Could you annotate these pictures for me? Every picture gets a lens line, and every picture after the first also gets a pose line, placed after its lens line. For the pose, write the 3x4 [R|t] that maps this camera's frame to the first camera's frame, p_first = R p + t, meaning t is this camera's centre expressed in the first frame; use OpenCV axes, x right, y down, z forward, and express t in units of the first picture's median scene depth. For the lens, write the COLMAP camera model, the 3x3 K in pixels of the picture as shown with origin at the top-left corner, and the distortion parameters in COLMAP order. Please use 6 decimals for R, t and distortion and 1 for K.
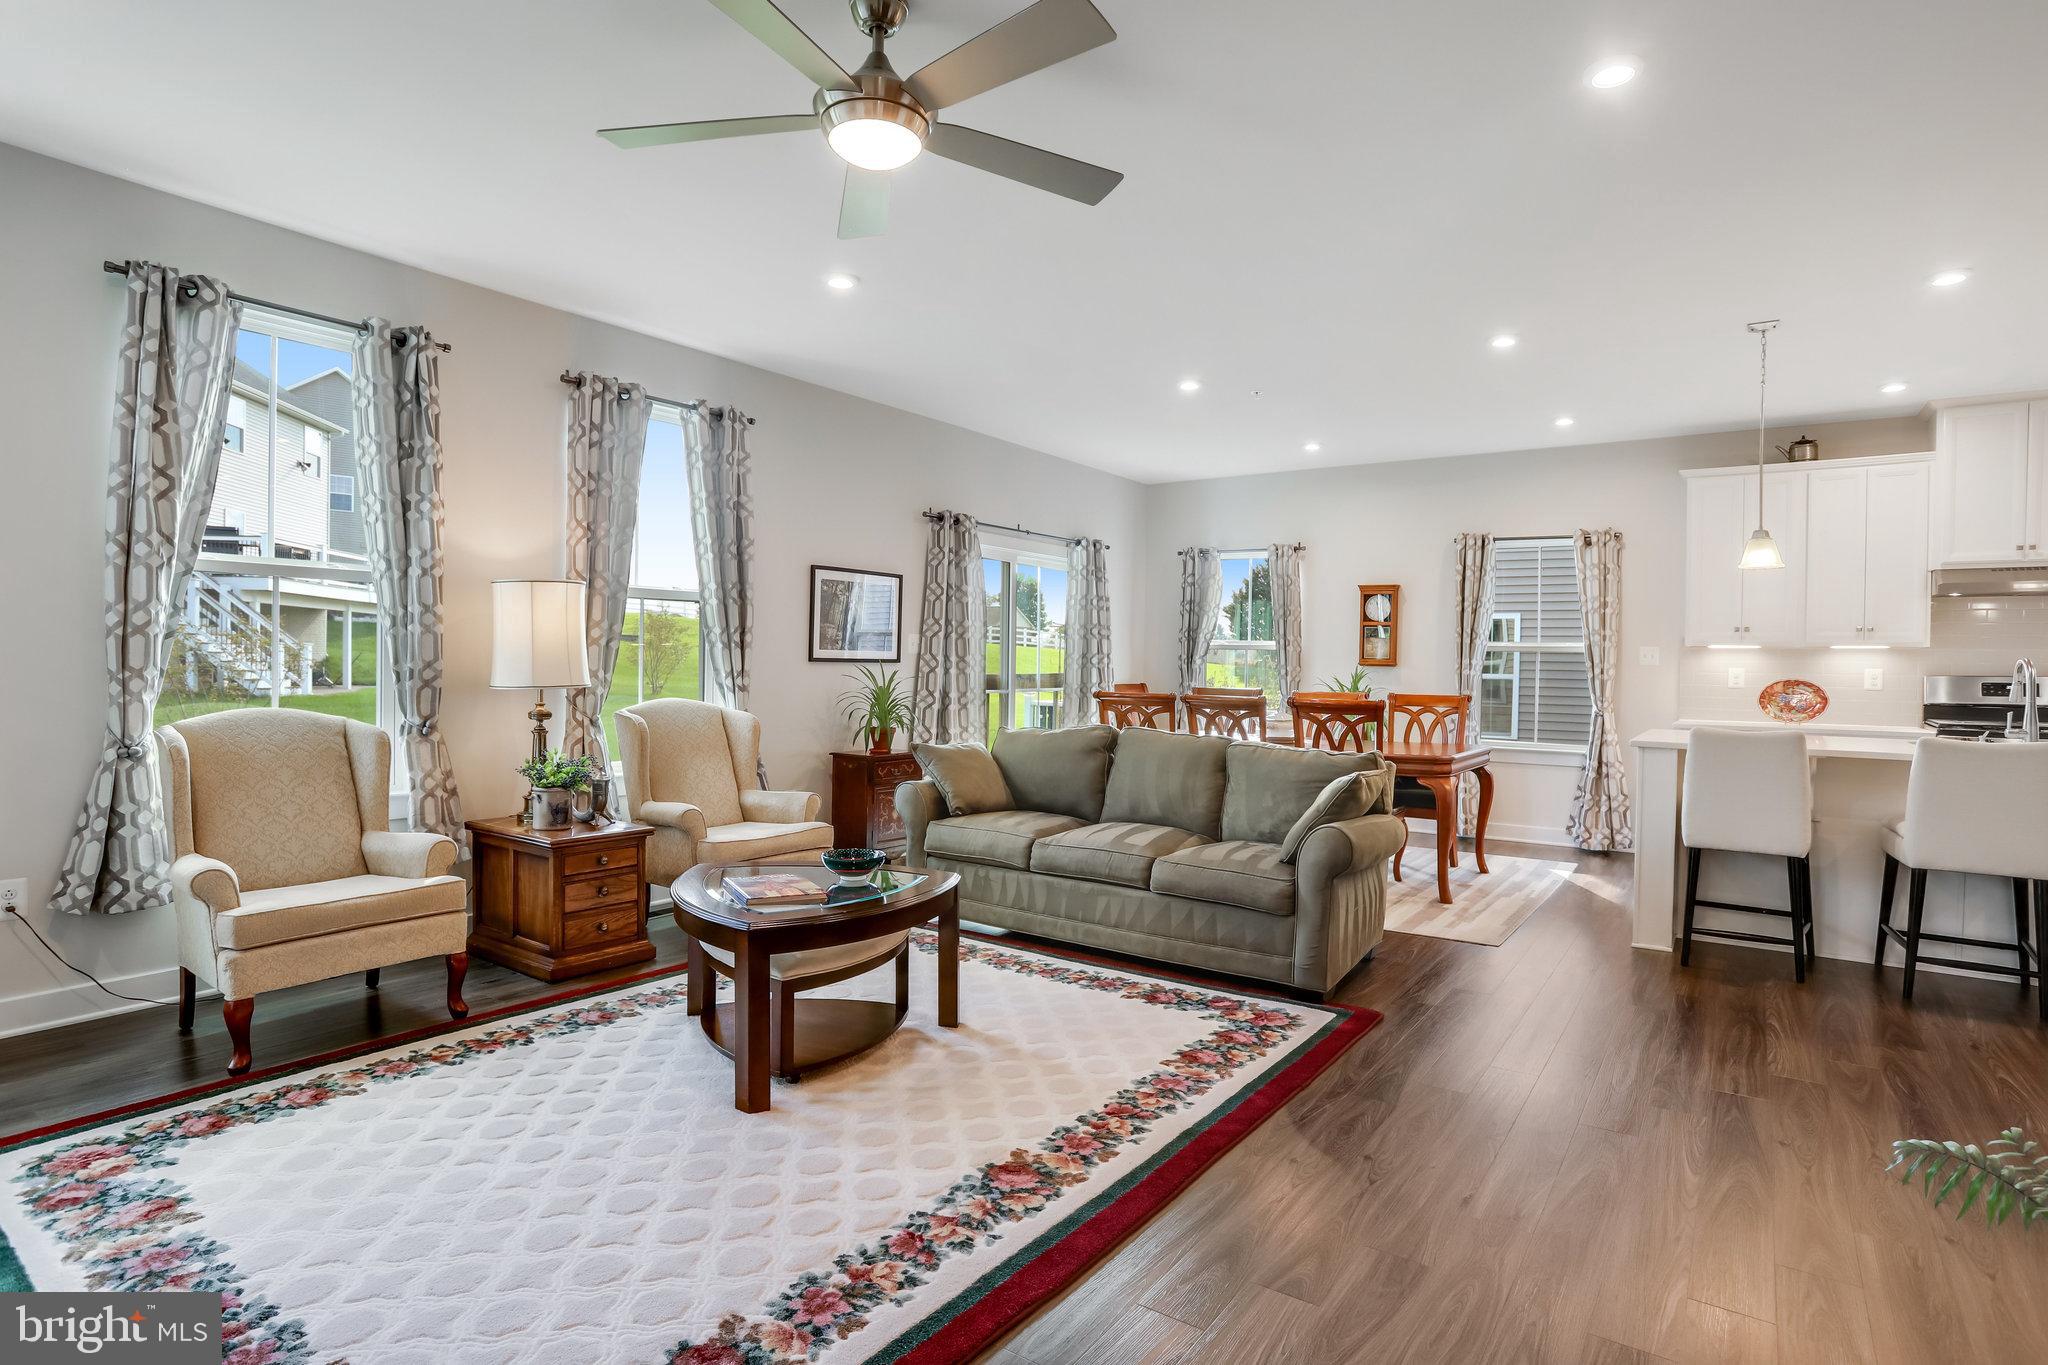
lens RADIAL K [[1062.7, 0, 1036.1], [0, 1062.7, 680.8], [0, 0, 1]] dist [-0.061373, 0.028544]
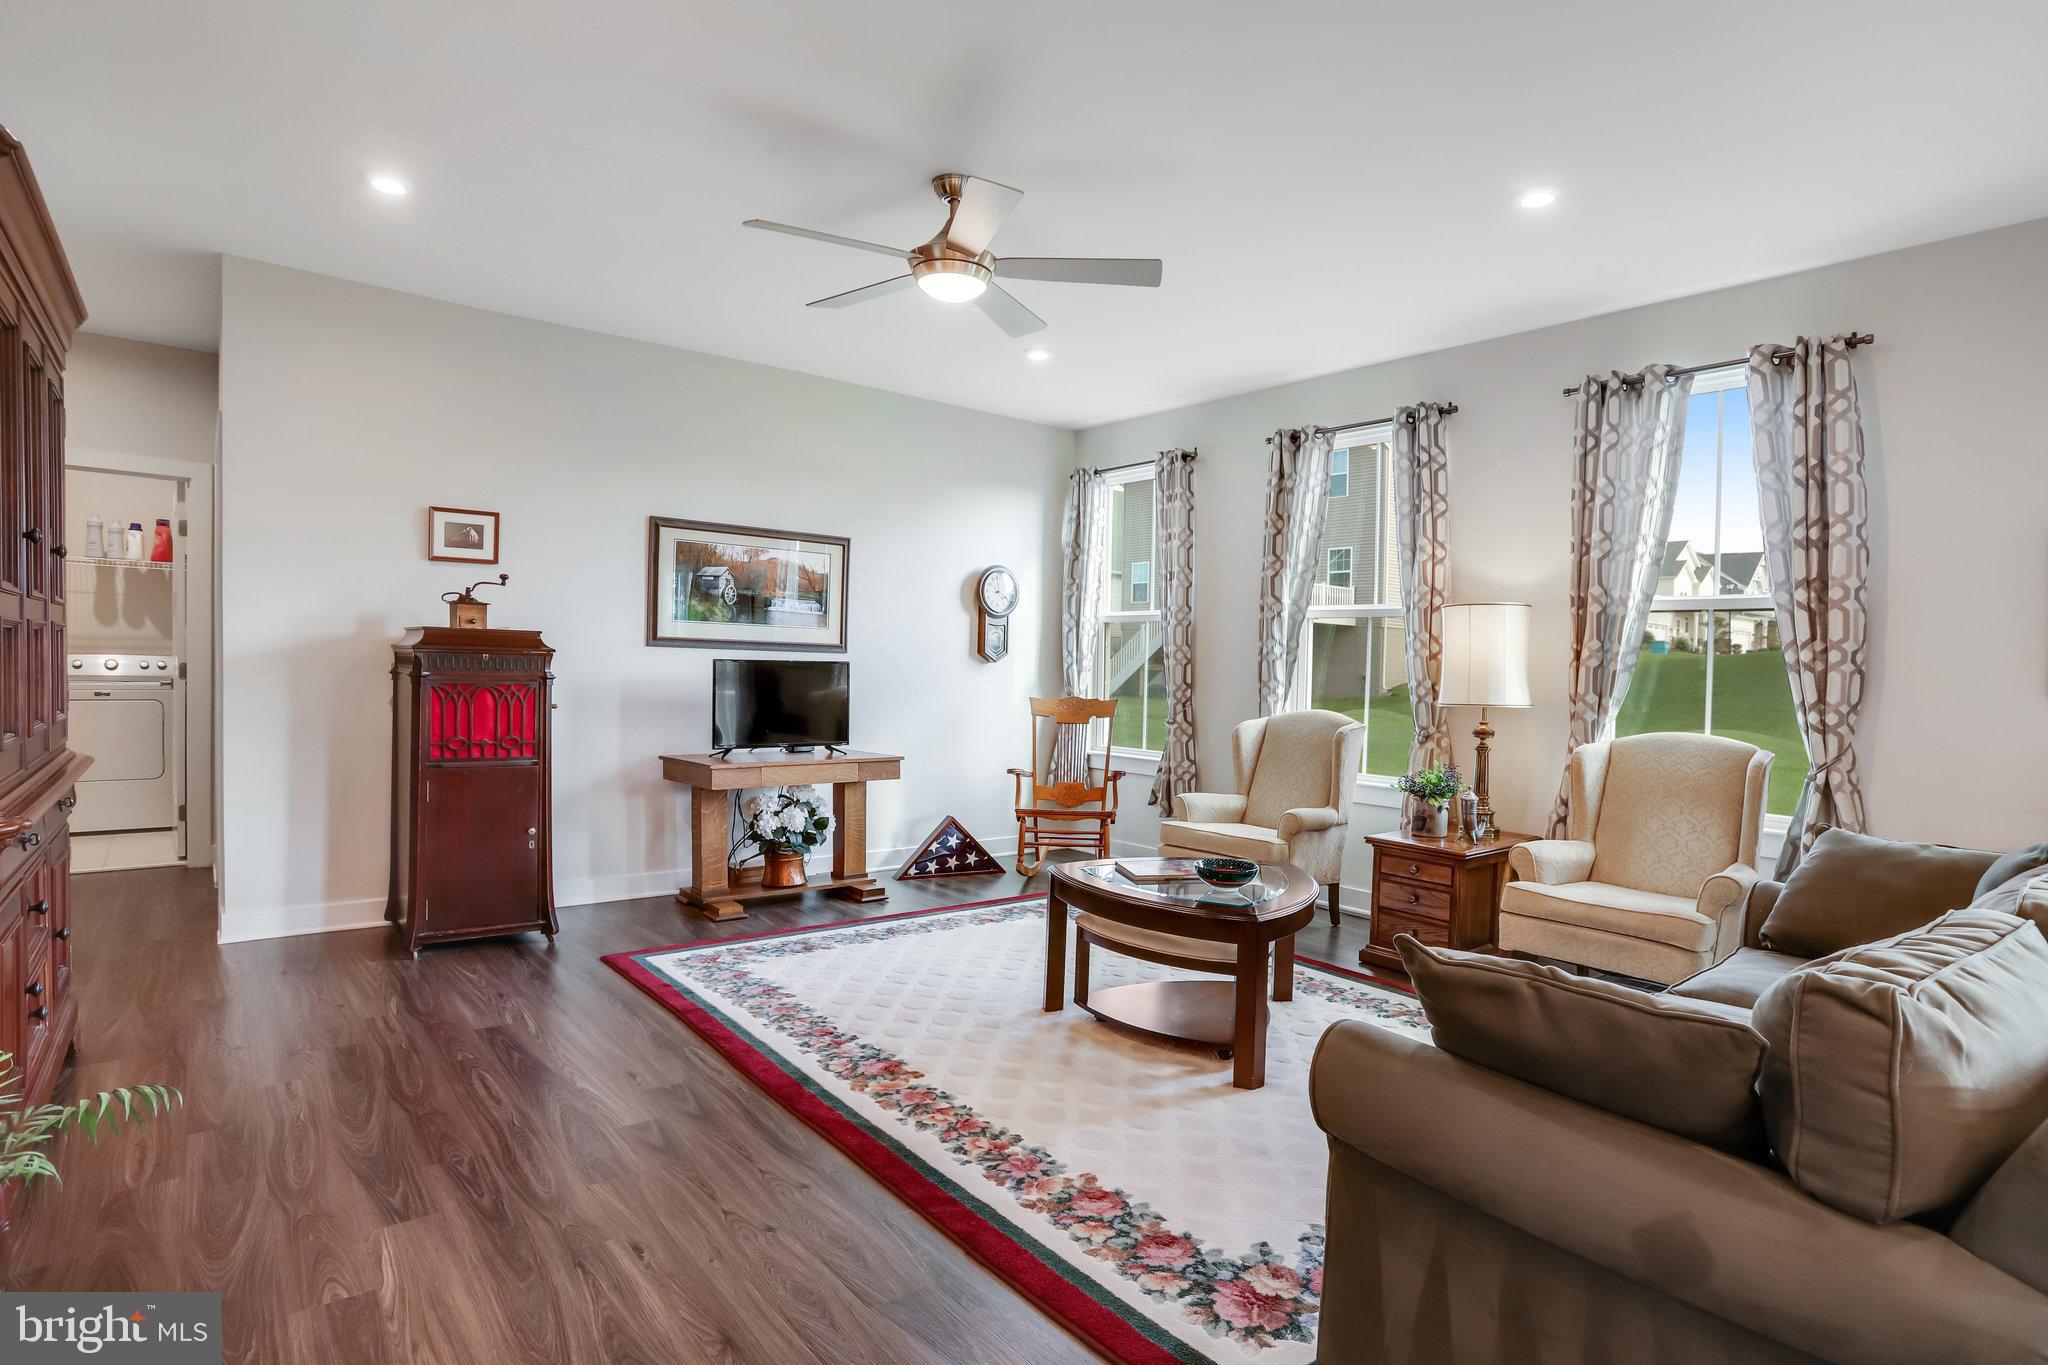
lens RADIAL K [[1049.4, 0, 1030.6], [0, 1049.4, 681.5], [0, 0, 1]] dist [-0.064118, 0.044037]
pose [[-0.279308, -0.007186, -0.960175, 0.452646], [-0.041328, 0.999135, 0.004544, -0.003889], [0.959312, 0.040951, -0.279364, 0.597535]]
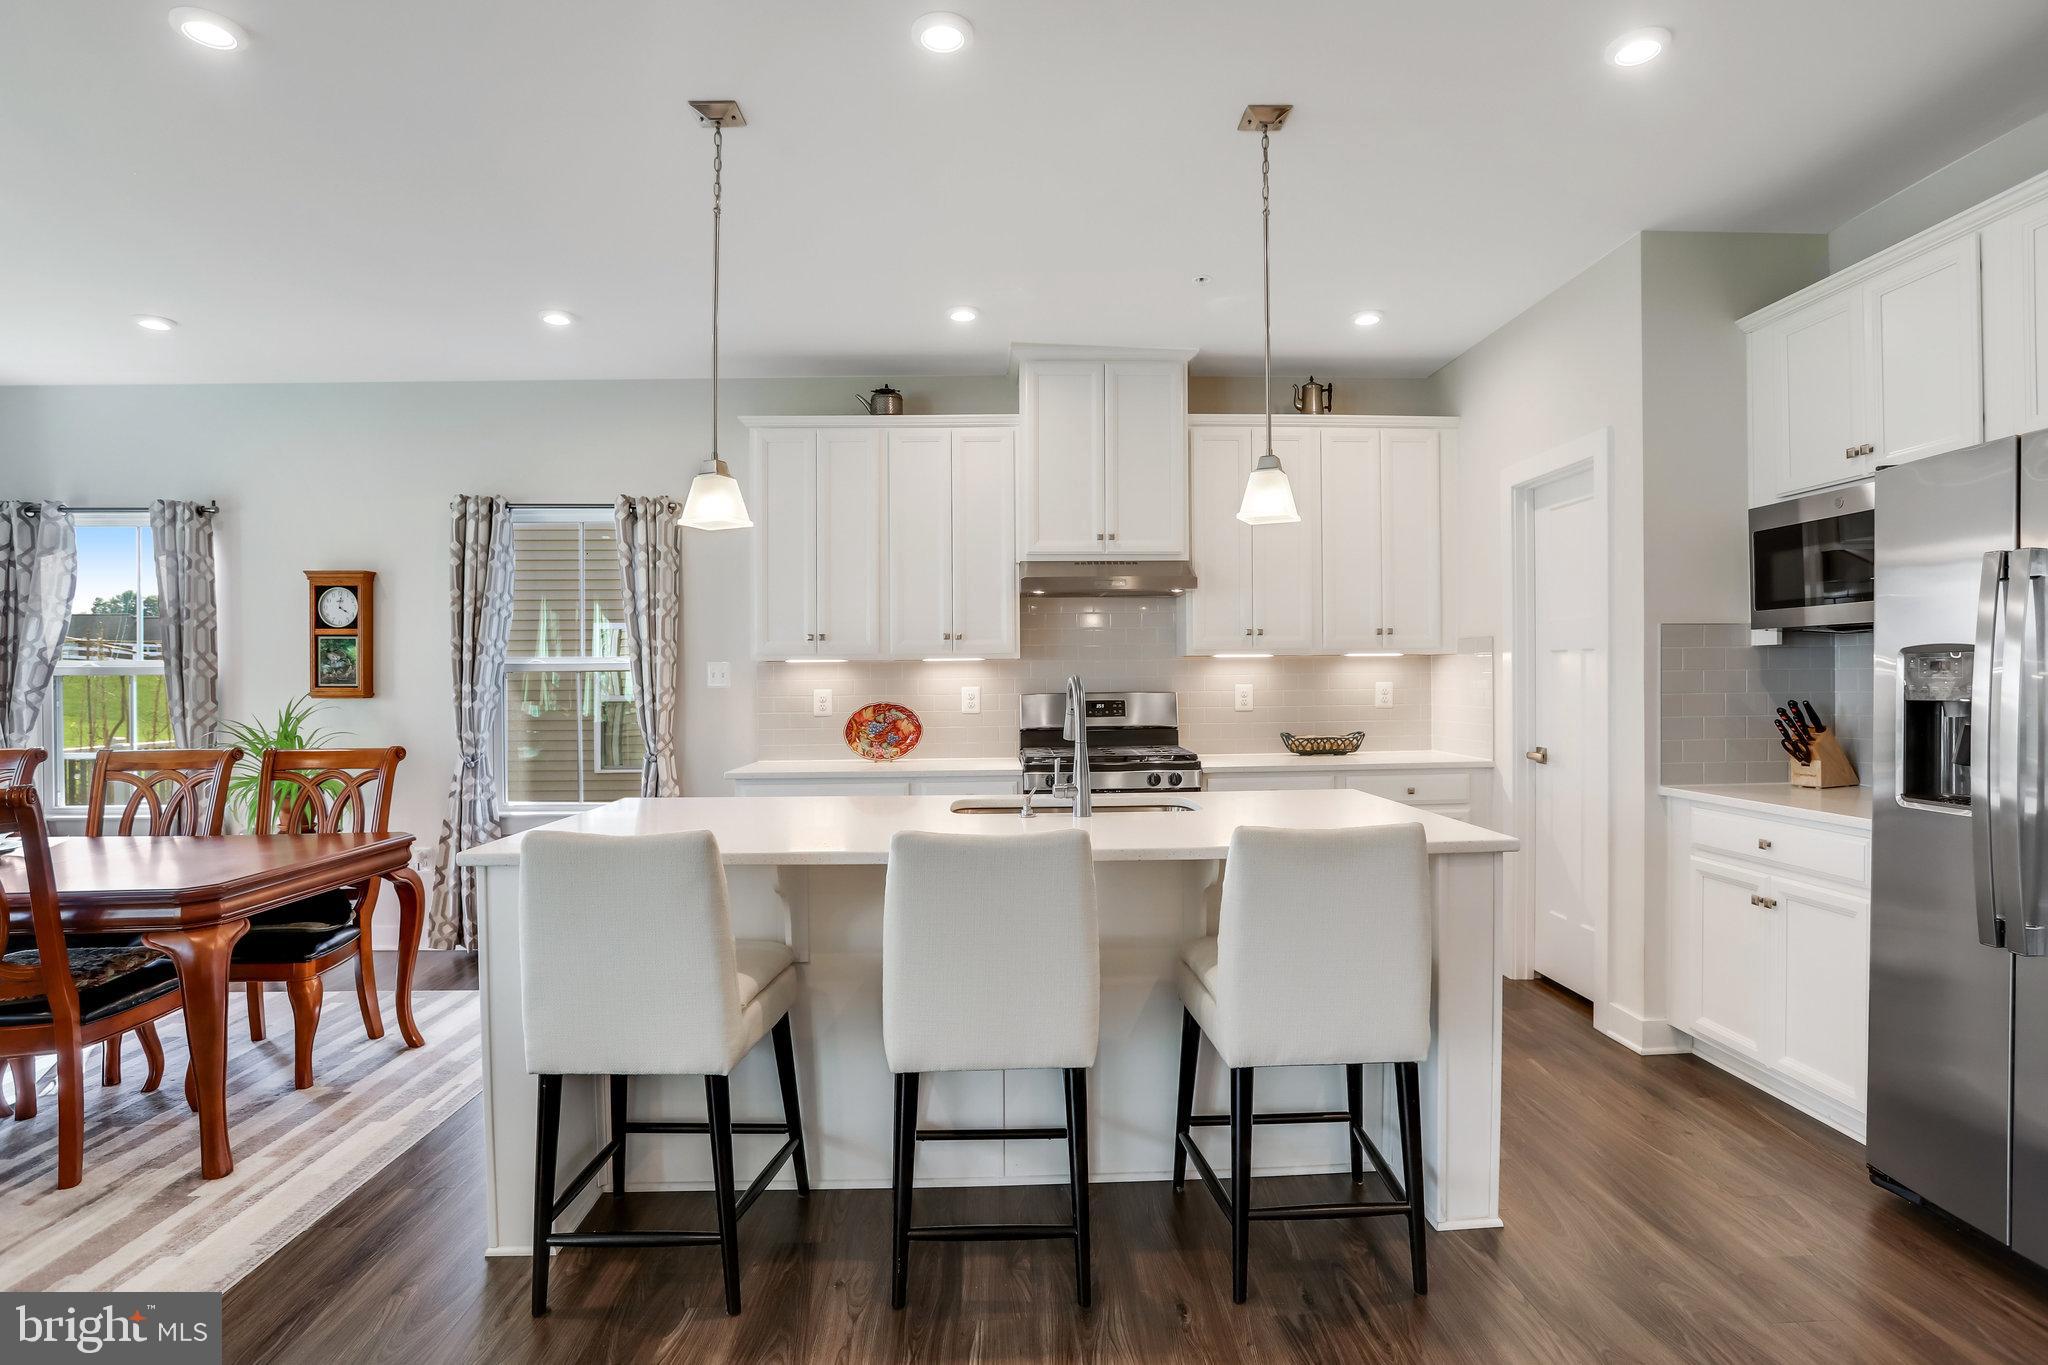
lens RADIAL K [[1062.7, 0, 1036.1], [0, 1062.7, 680.8], [0, 0, 1]] dist [-0.061373, 0.028544]
pose [[0.796795, -0.021932, 0.603852, 0.363492], [0.031548, 0.999488, -0.005327, -0.010147], [-0.603426, 0.023295, 0.797079, 0.320483]]
